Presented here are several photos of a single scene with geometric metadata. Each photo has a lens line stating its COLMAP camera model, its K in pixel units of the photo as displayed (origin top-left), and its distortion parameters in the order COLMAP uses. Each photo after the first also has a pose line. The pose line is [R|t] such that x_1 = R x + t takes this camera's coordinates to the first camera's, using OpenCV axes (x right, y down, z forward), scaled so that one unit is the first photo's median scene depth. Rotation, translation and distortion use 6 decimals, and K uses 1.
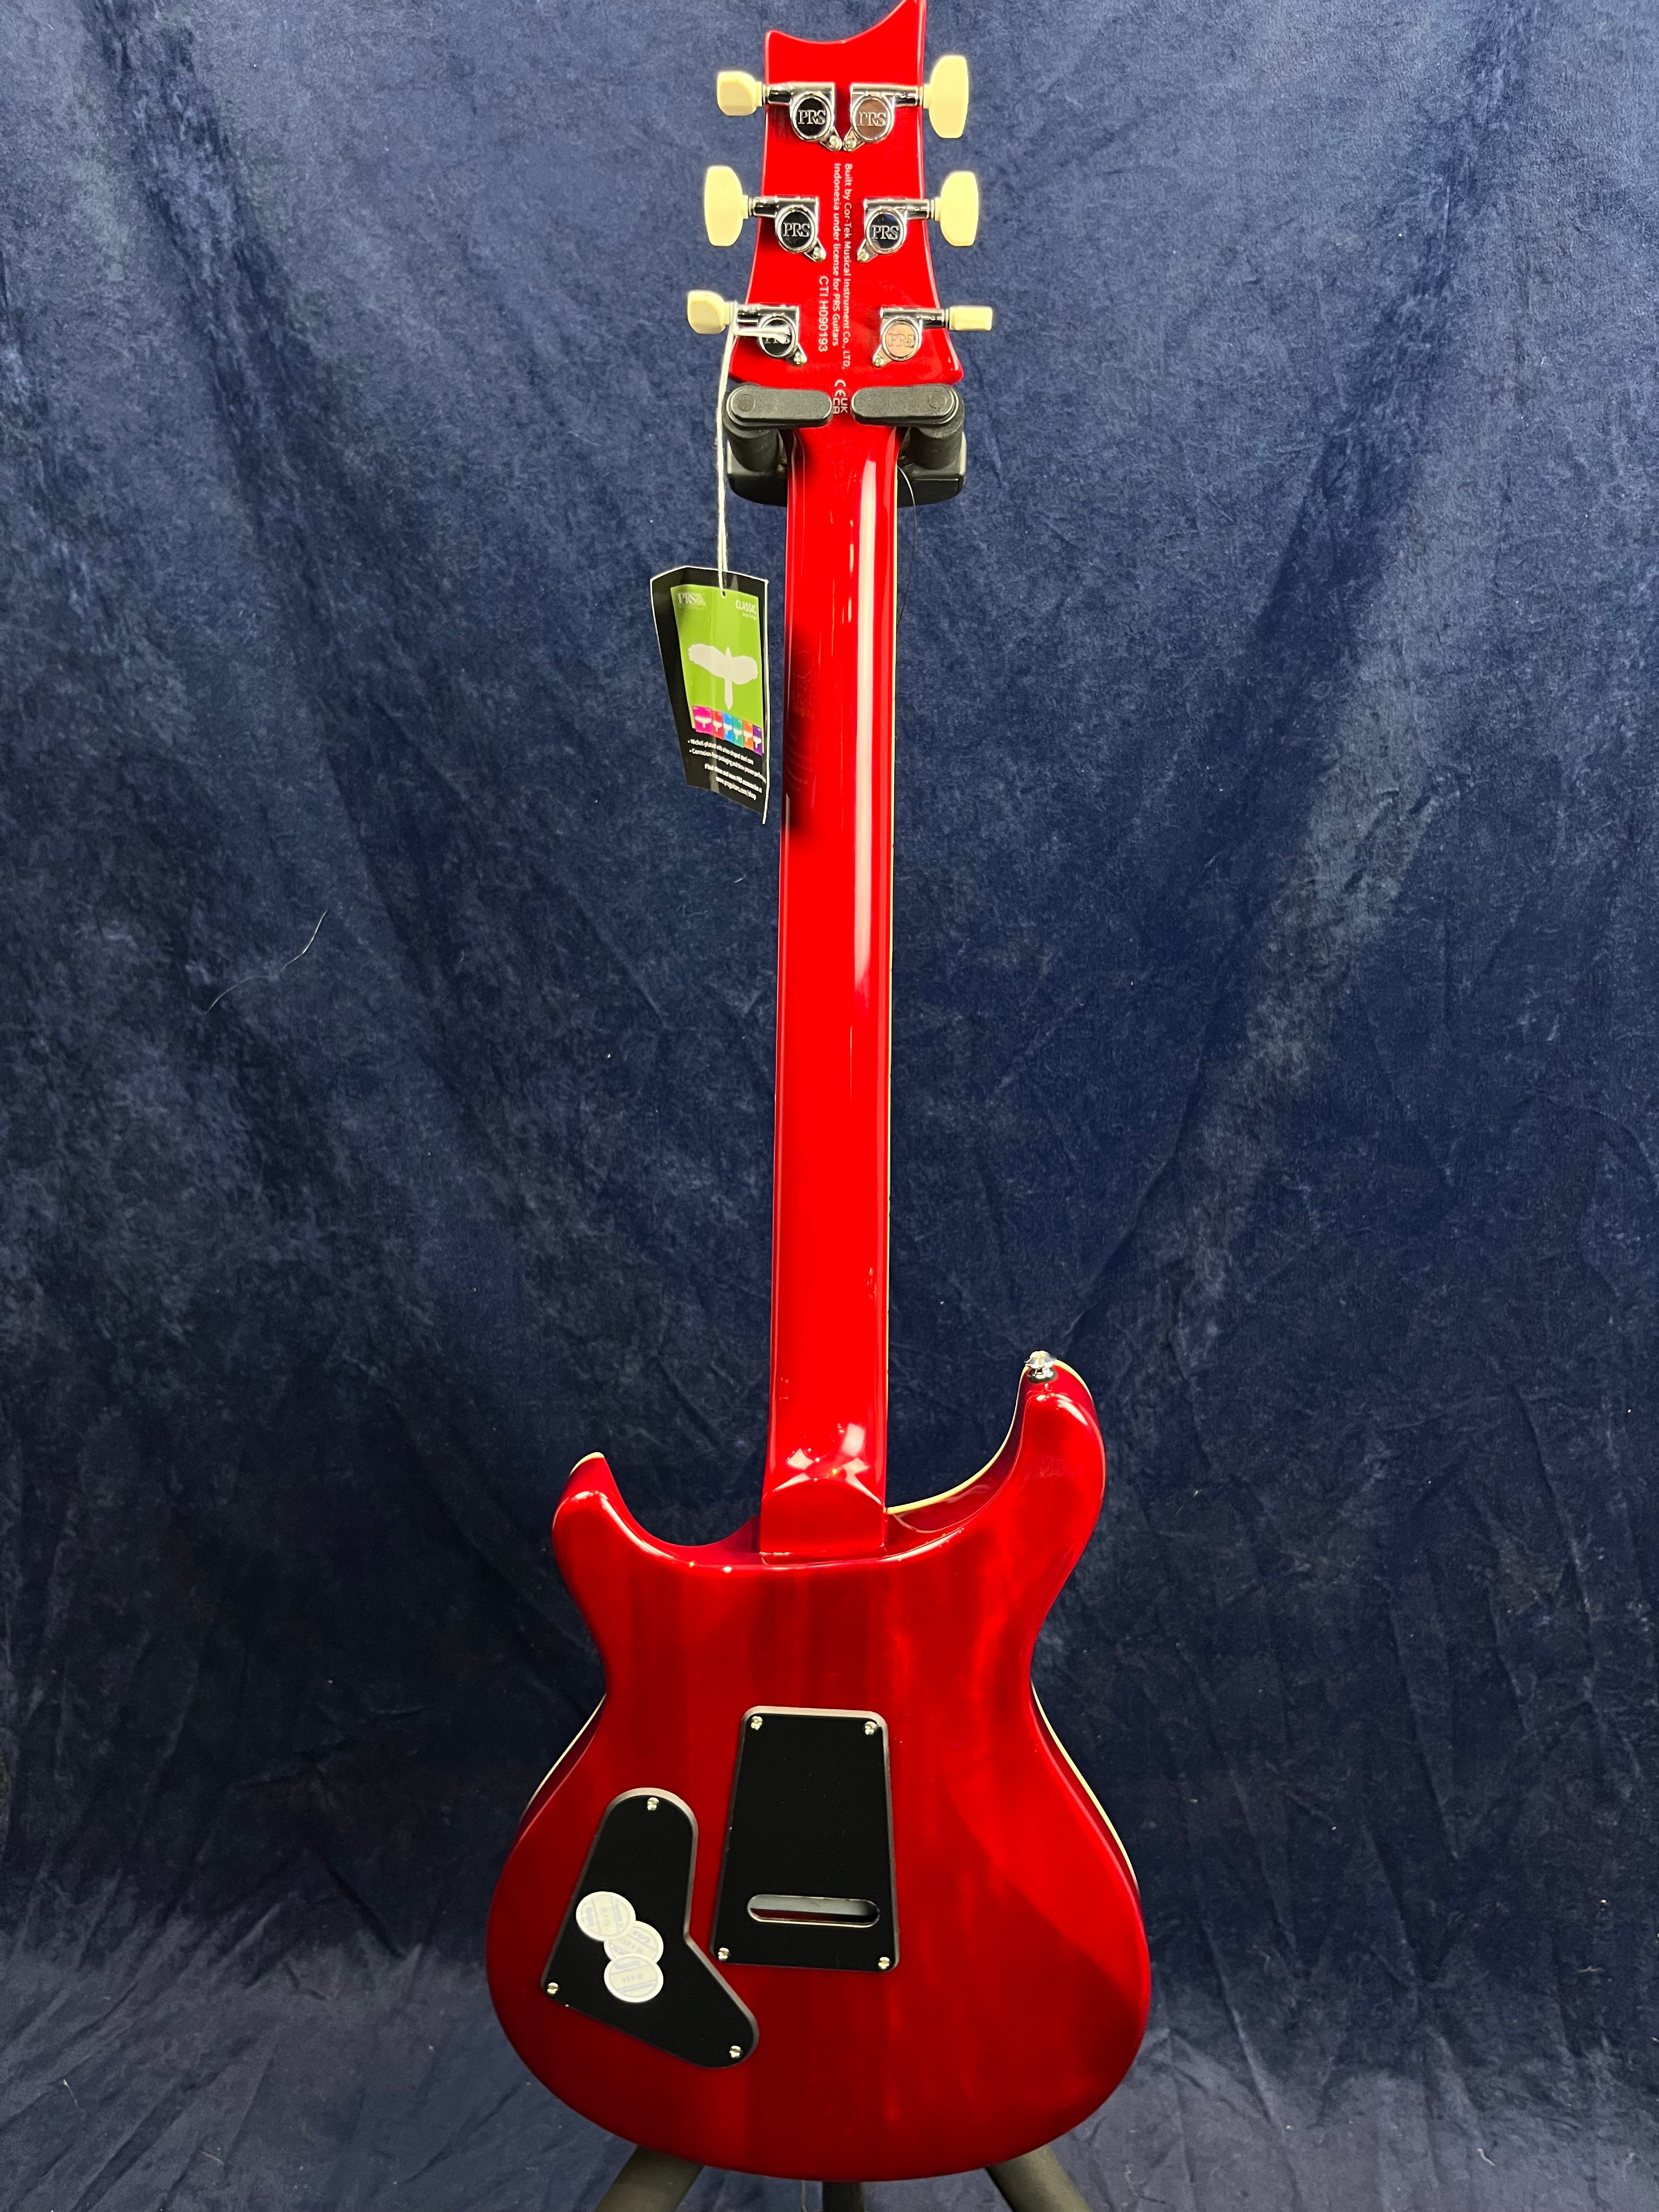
lens RADIAL K [[1718.8, 0, 832.7], [0, 1718.8, 1112.3], [0, 0, 1]] dist [0.070767, -0.120026]
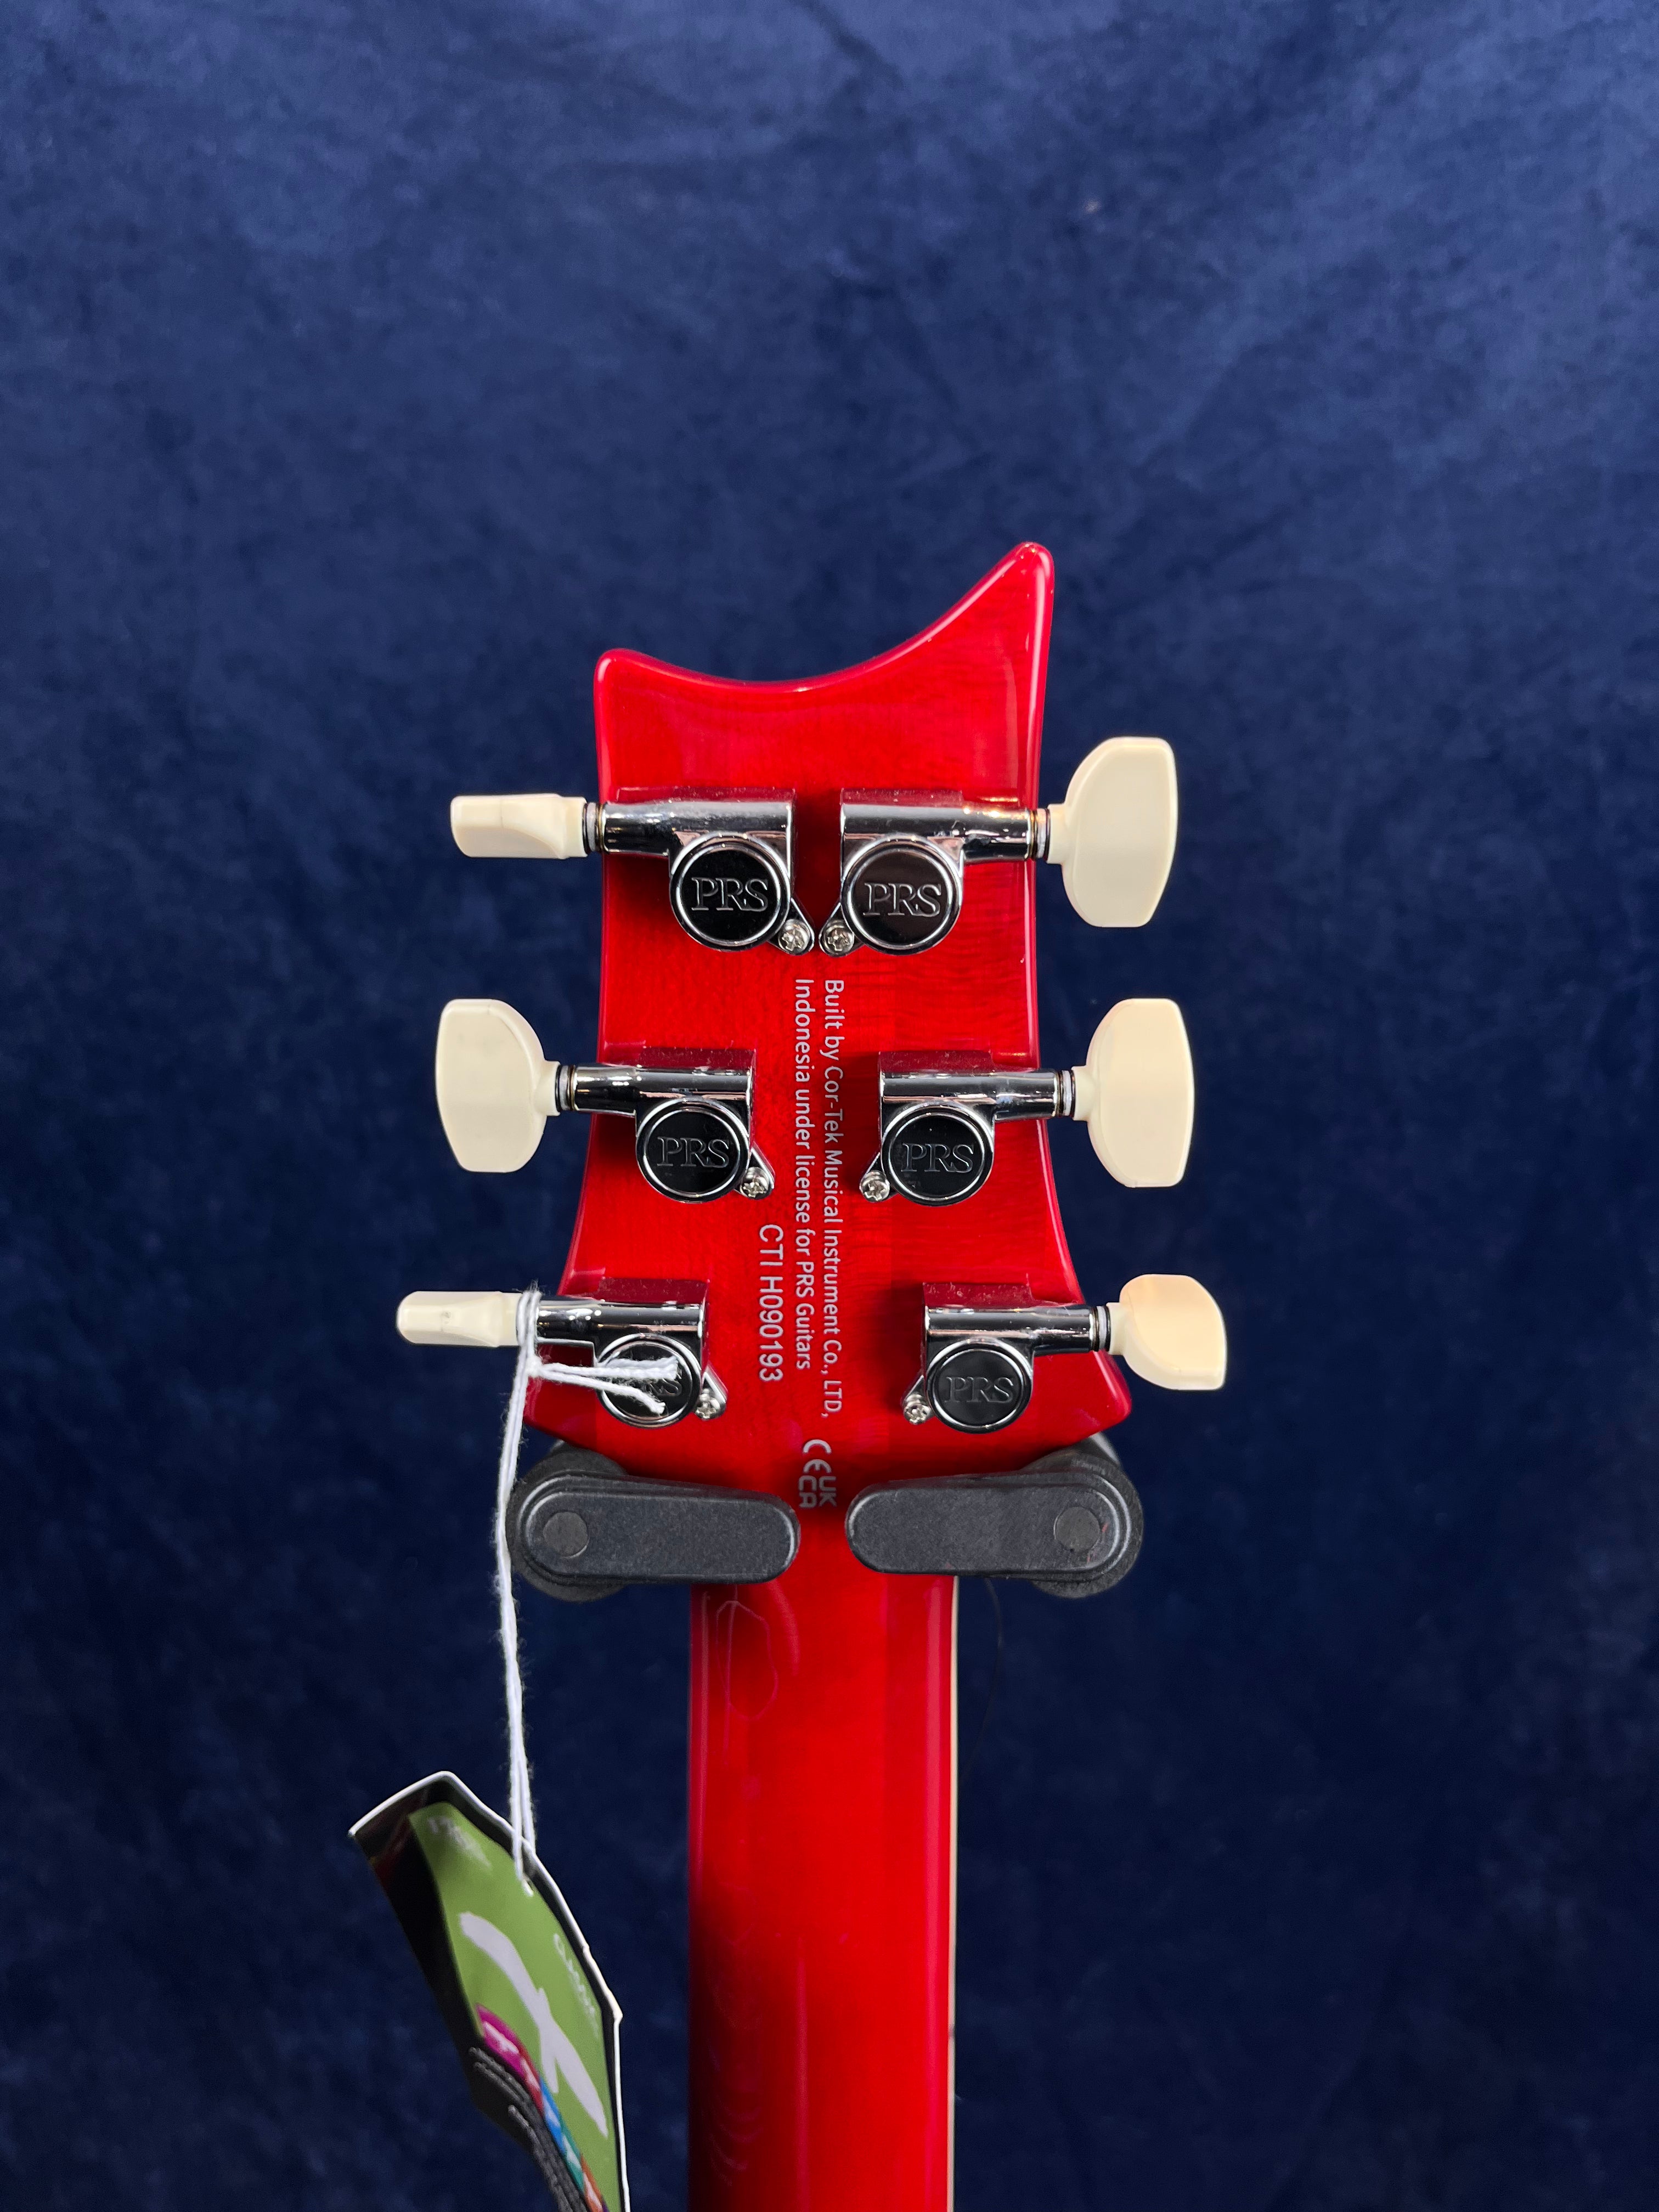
lens RADIAL K [[1790.8, 0, 843.5], [0, 1790.8, 1098.1], [0, 0, 1]] dist [0.001079, -0.005915]
pose [[0.999728, -0.010958, 0.020567, 0.001616], [0.012869, 0.995376, -0.095186, -0.261324], [-0.019429, 0.095425, 0.995247, 0.338381]]
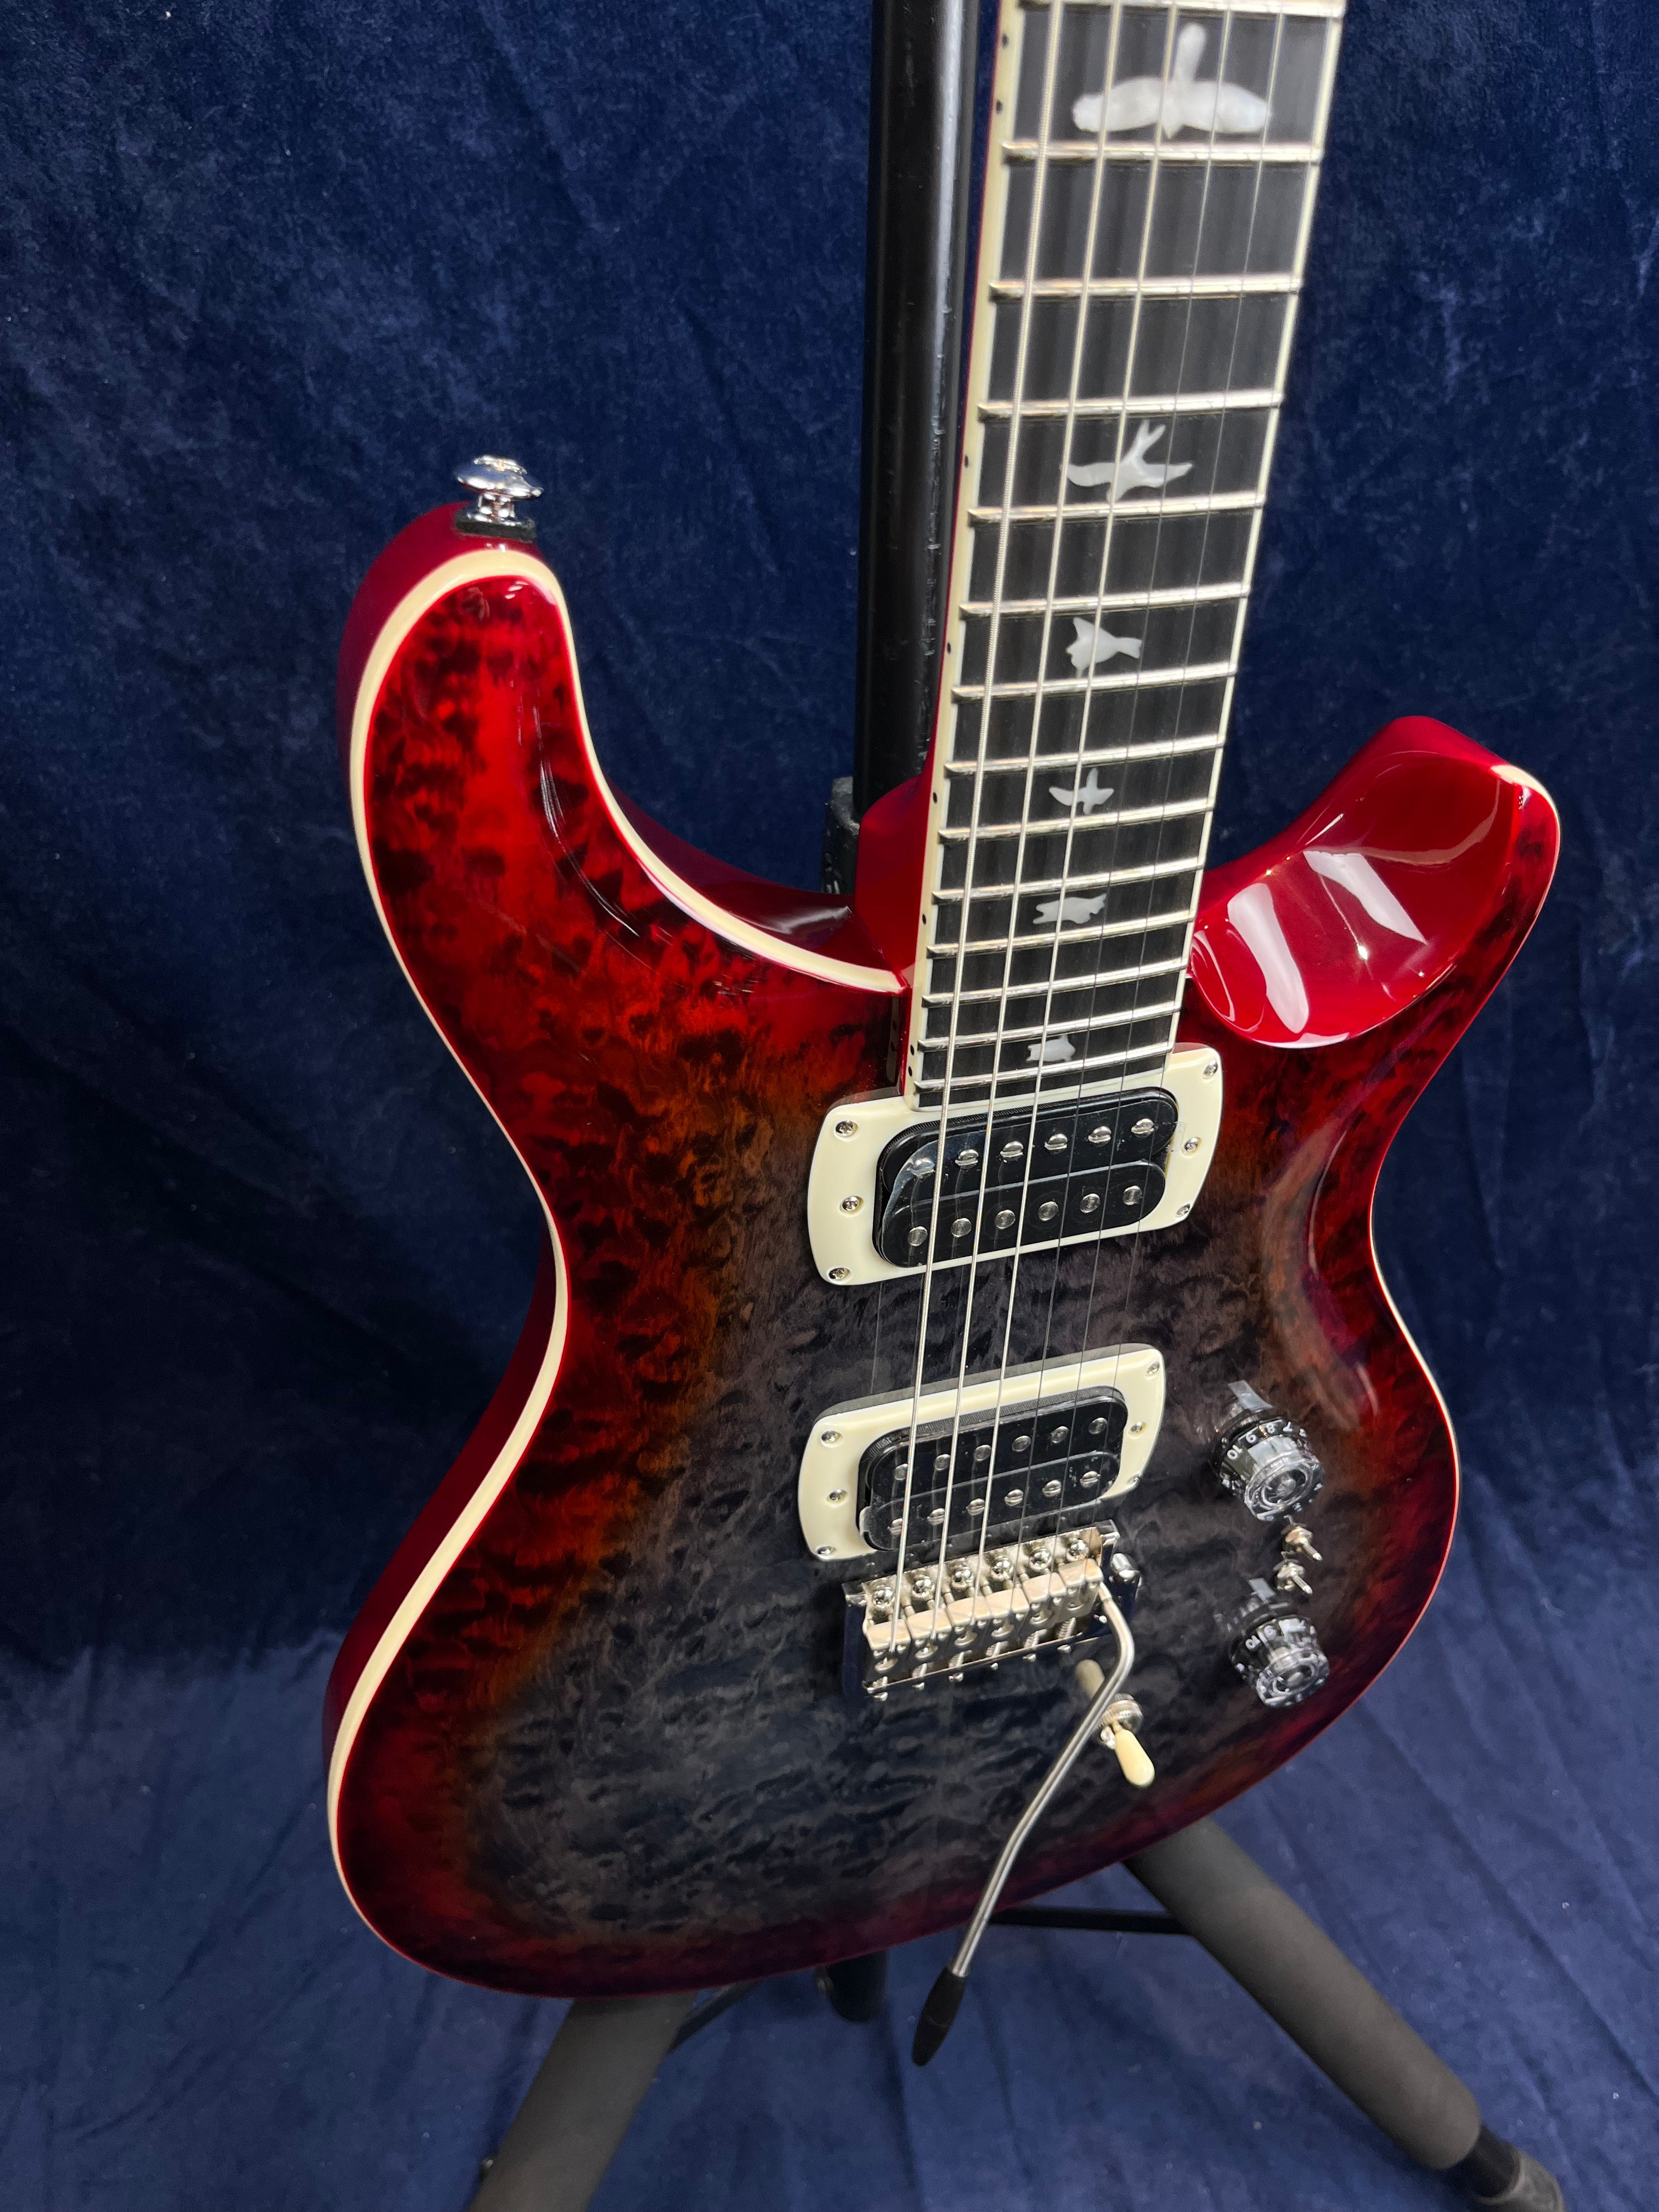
lens RADIAL K [[1726.2, 0, 848.0], [0, 1726.2, 1120.9], [0, 0, 1]] dist [0.058254, -0.083118]
pose [[0.954668, -0.148206, 0.258156, -0.116891], [0.053616, 0.938673, 0.340615, 0.093389], [-0.292805, -0.311332, 0.904067, 0.429286]]
